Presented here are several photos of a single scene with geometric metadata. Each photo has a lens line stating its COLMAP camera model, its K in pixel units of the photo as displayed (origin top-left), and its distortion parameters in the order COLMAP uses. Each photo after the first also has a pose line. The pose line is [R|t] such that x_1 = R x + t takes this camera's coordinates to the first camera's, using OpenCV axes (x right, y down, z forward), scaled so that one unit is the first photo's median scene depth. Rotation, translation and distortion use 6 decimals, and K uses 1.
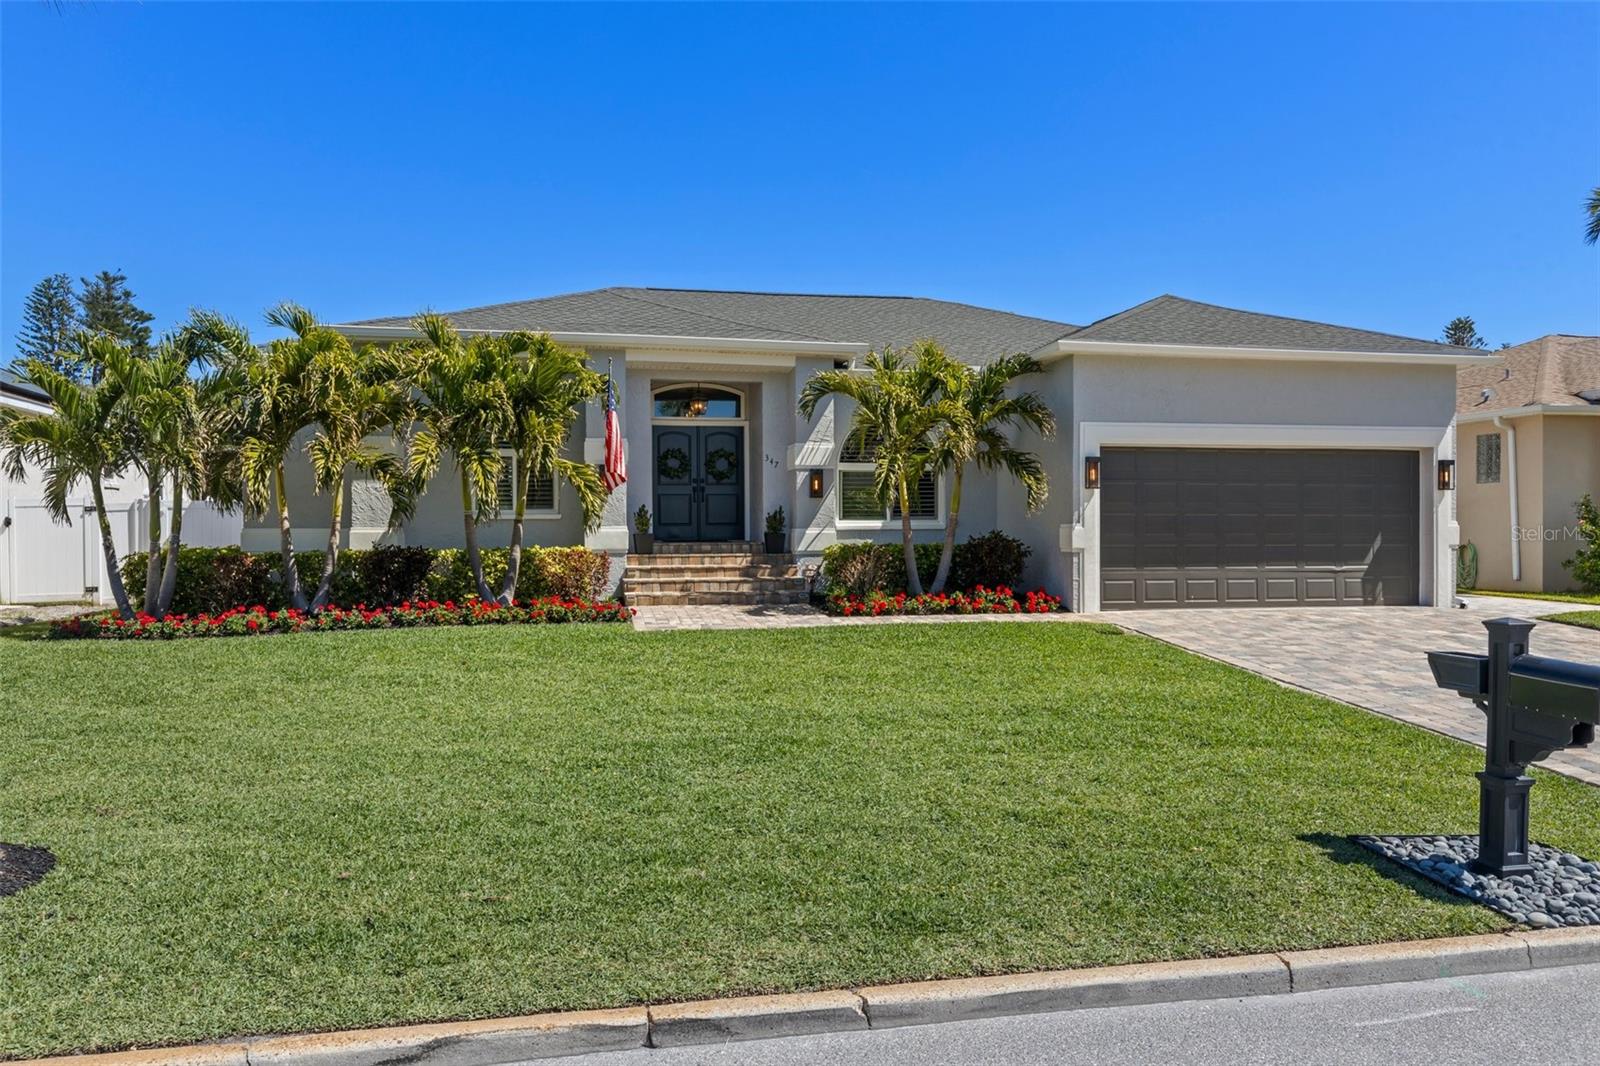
lens RADIAL K [[1085.8, 0, 794.4], [0, 1085.8, 534.6], [0, 0, 1]] dist [0.000840, 0.000657]
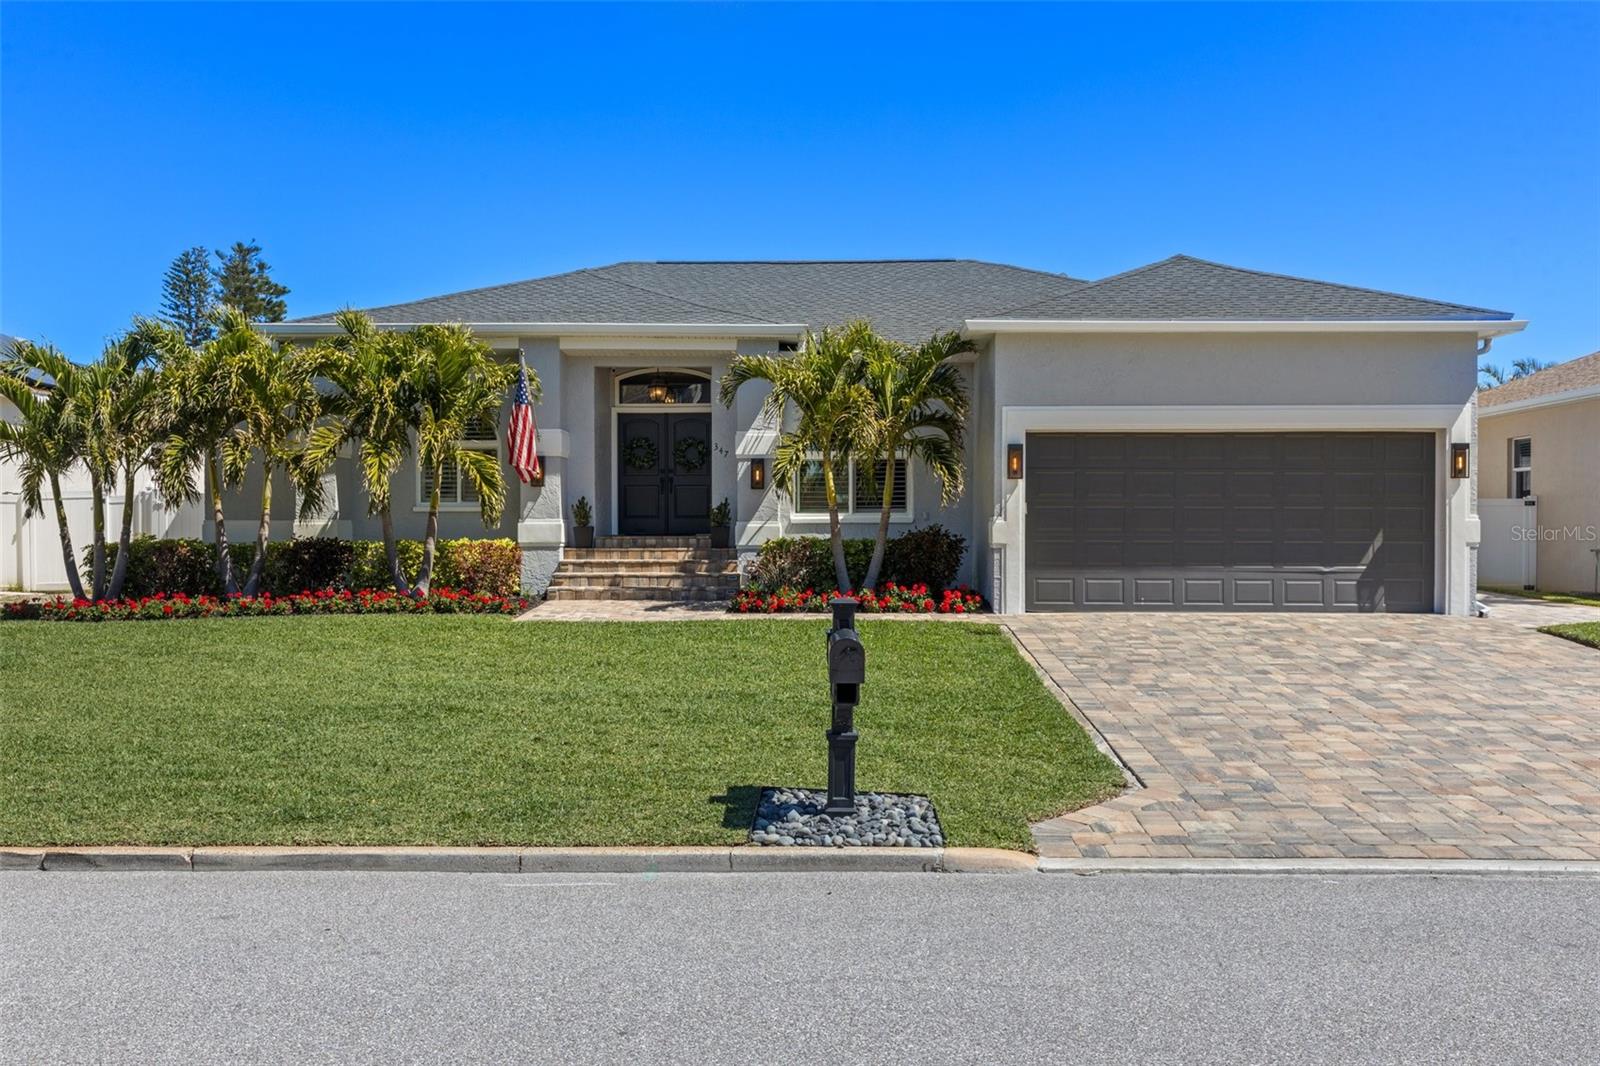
lens RADIAL K [[1355.3, 0, 808.6], [0, 1355.3, 539.9], [0, 0, 1]] dist [0.018536, -0.017346]
pose [[0.979077, 0.005052, -0.203425, 0.315251], [-0.003592, 0.999965, 0.007548, 0.001176], [0.203456, -0.006660, 0.979061, -0.149791]]
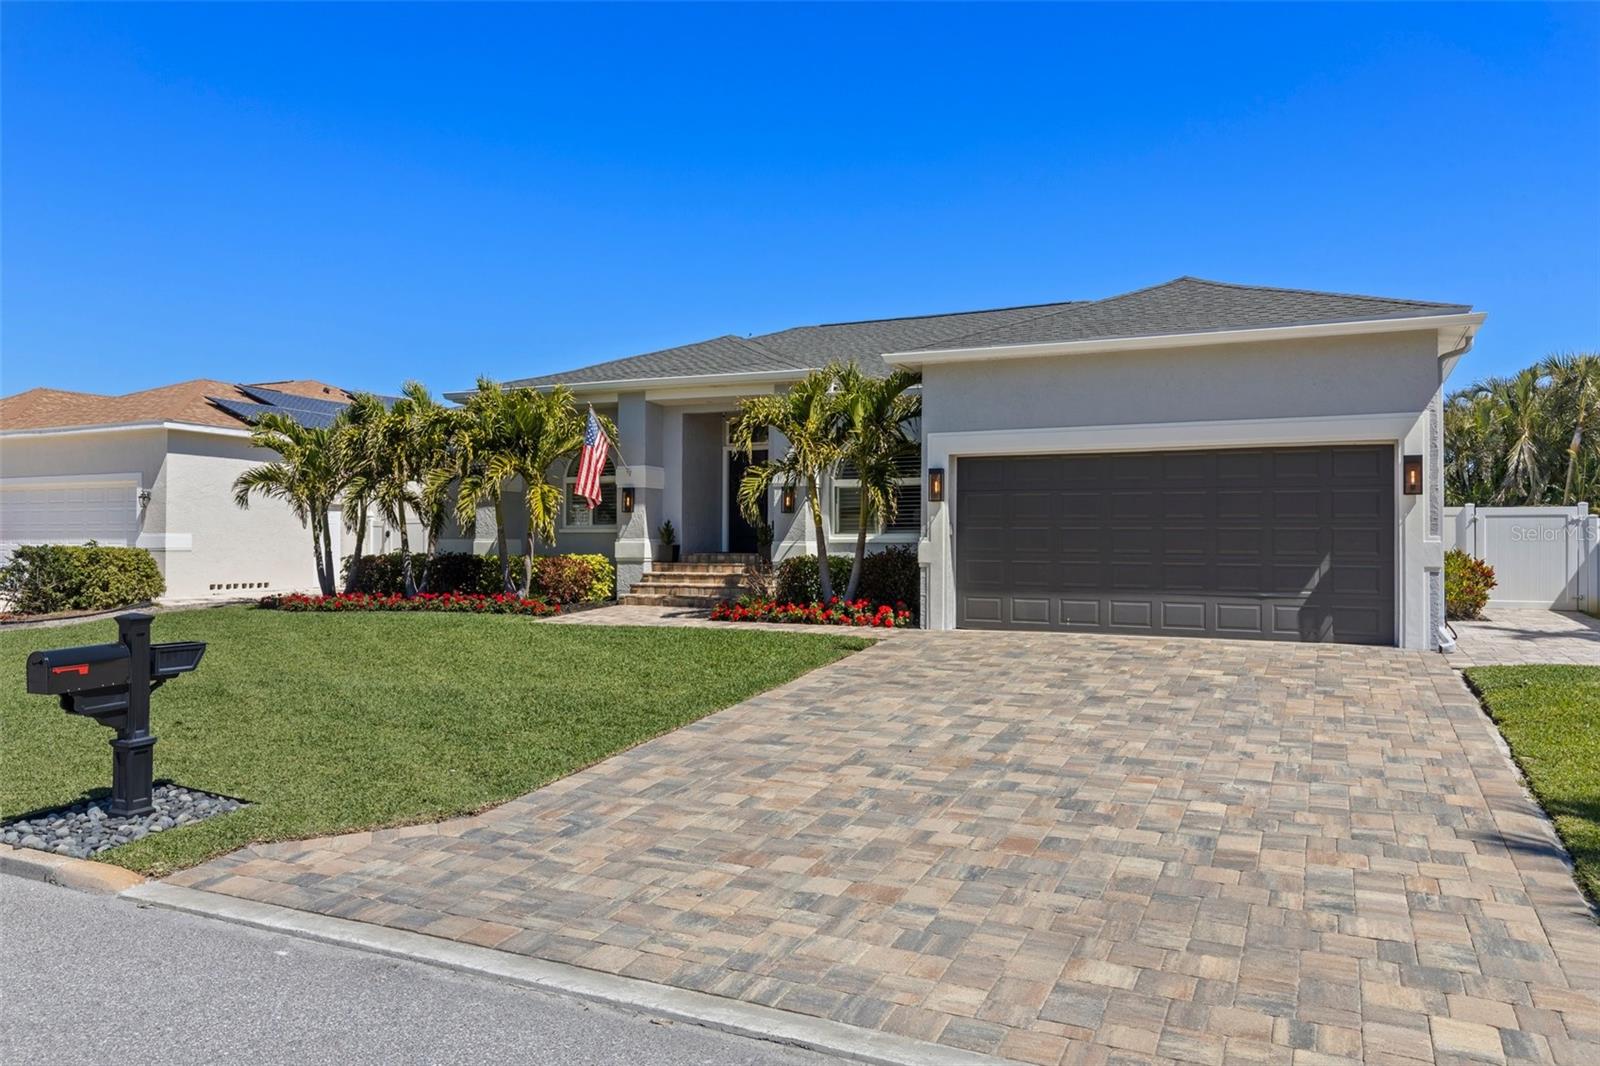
lens RADIAL K [[1085.8, 0, 808.1], [0, 1085.8, 532.5], [0, 0, 1]] dist [0.000840, 0.000657]
pose [[0.809277, 0.000286, -0.587427, 0.700995], [-0.010429, 0.999849, -0.013881, -0.000046], [0.587335, 0.017360, 0.809158, 0.139490]]
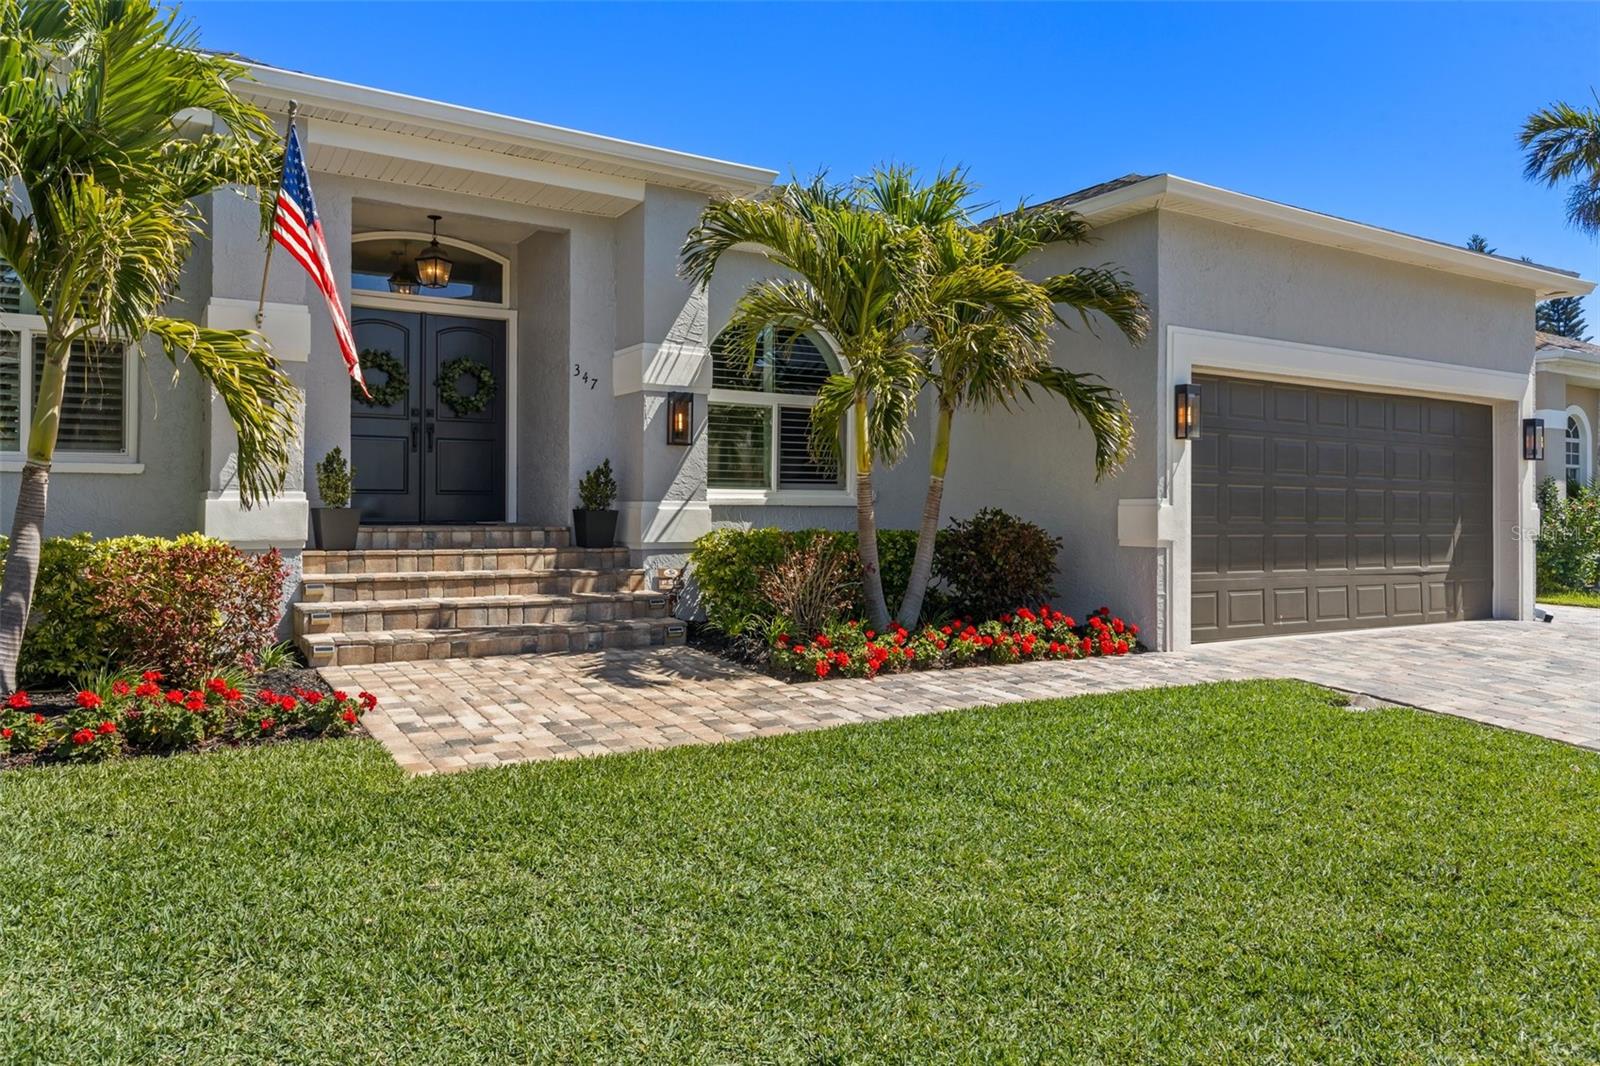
lens RADIAL K [[1085.8, 0, 778.2], [0, 1085.8, 494.6], [0, 0, 1]] dist [0.000840, 0.000657]
pose [[0.937553, 0.015087, 0.347514, -0.126966], [-0.008715, 0.999764, -0.019894, 0.001207], [-0.347732, 0.015623, 0.937464, 0.492090]]
